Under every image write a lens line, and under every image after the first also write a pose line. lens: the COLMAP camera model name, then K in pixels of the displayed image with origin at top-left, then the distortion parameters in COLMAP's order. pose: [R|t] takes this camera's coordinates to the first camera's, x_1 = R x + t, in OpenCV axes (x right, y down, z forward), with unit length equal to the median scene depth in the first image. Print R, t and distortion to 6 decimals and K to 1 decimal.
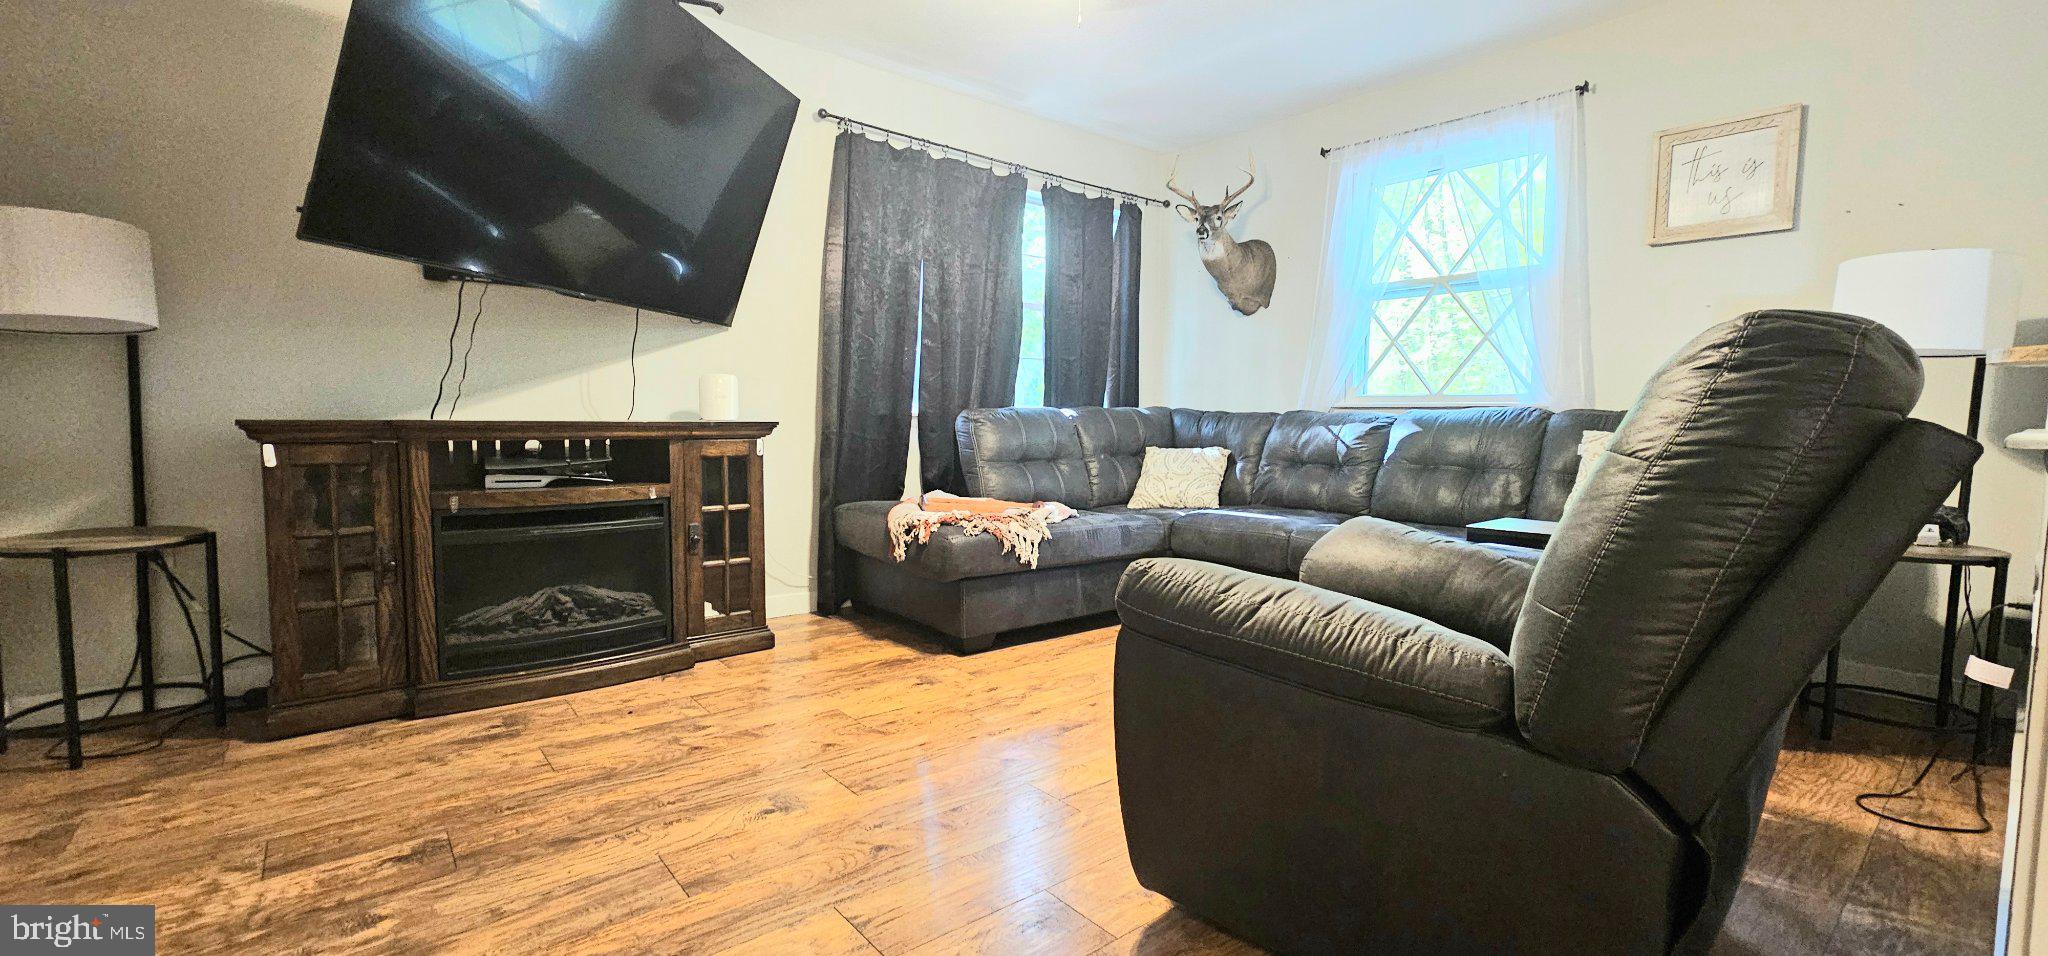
lens RADIAL K [[836.0, 0, 1034.0], [0, 836.0, 475.8], [0, 0, 1]] dist [-0.000813, 0.000092]
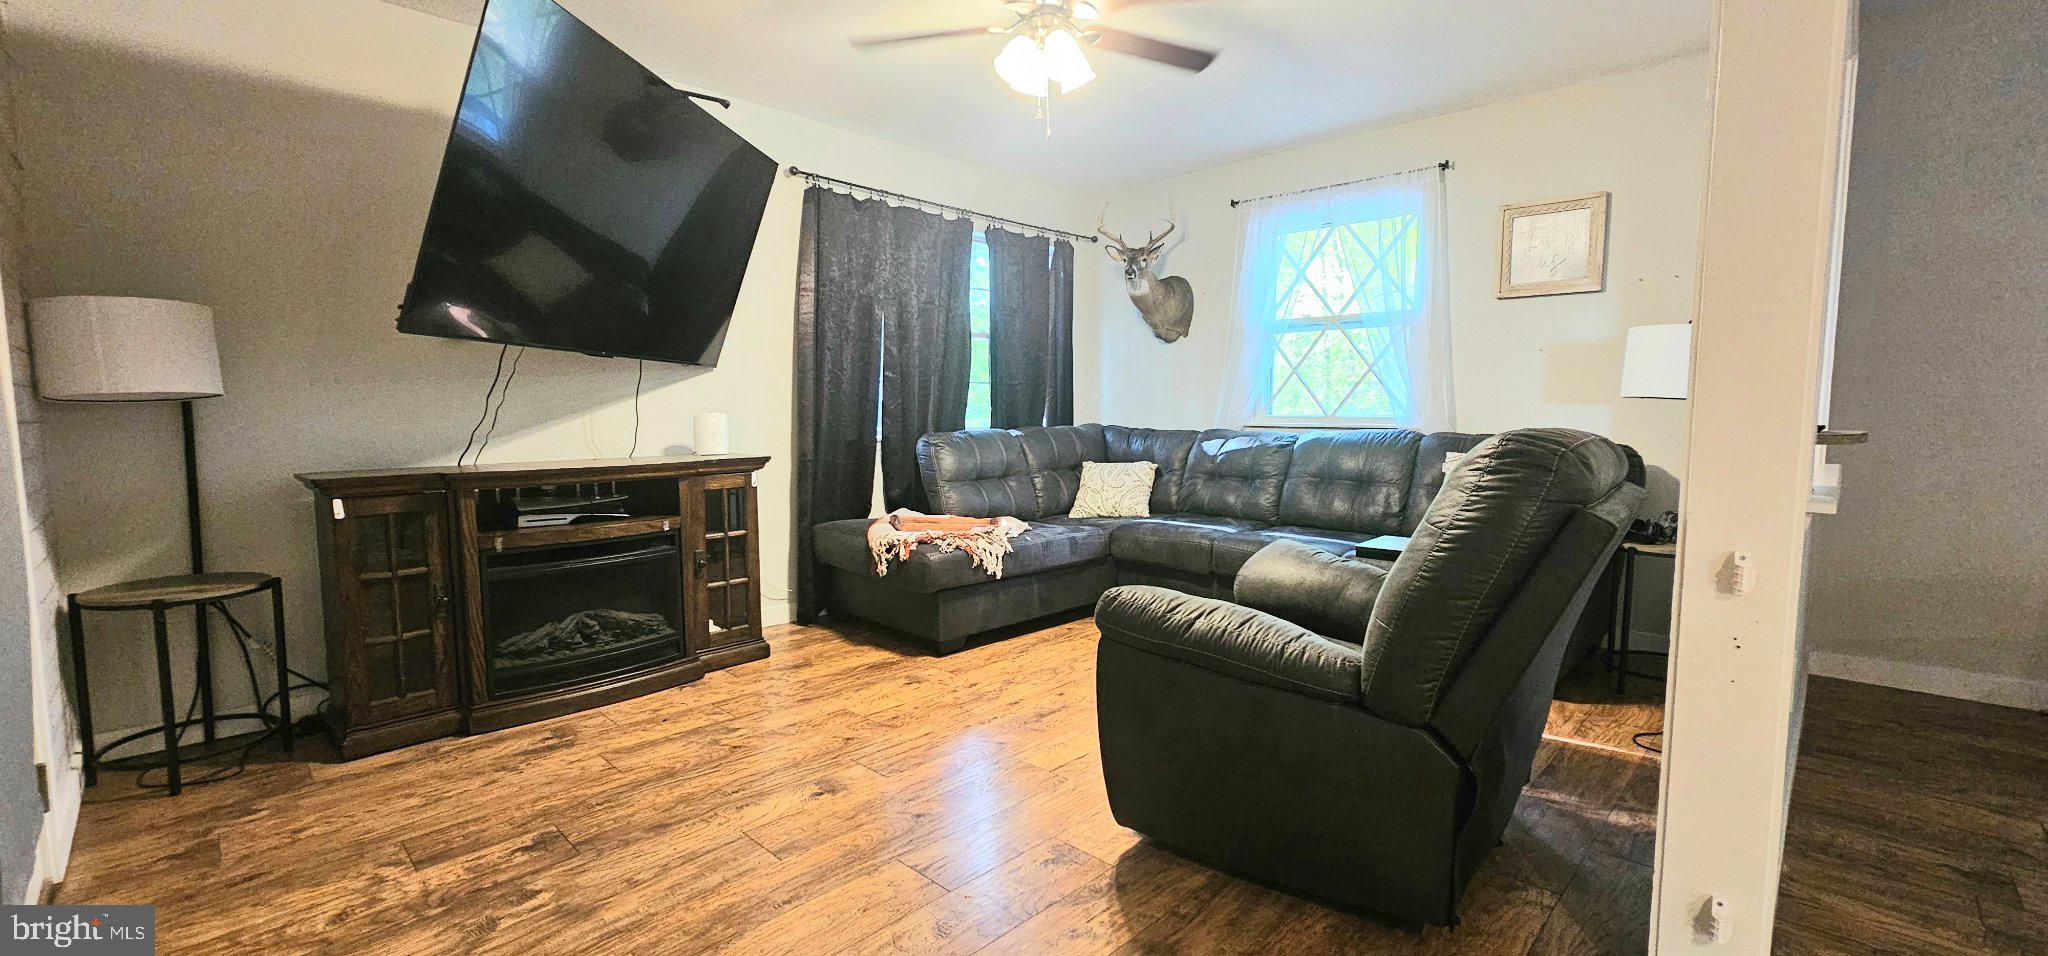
lens RADIAL K [[825.9, 0, 1030.8], [0, 825.9, 479.7], [0, 0, 1]] dist [-0.000655, -0.000242]
pose [[0.994721, -0.021510, 0.100335, -0.069256], [0.019917, 0.999660, 0.016849, -0.044892], [-0.100663, -0.014762, 0.994811, -0.139174]]
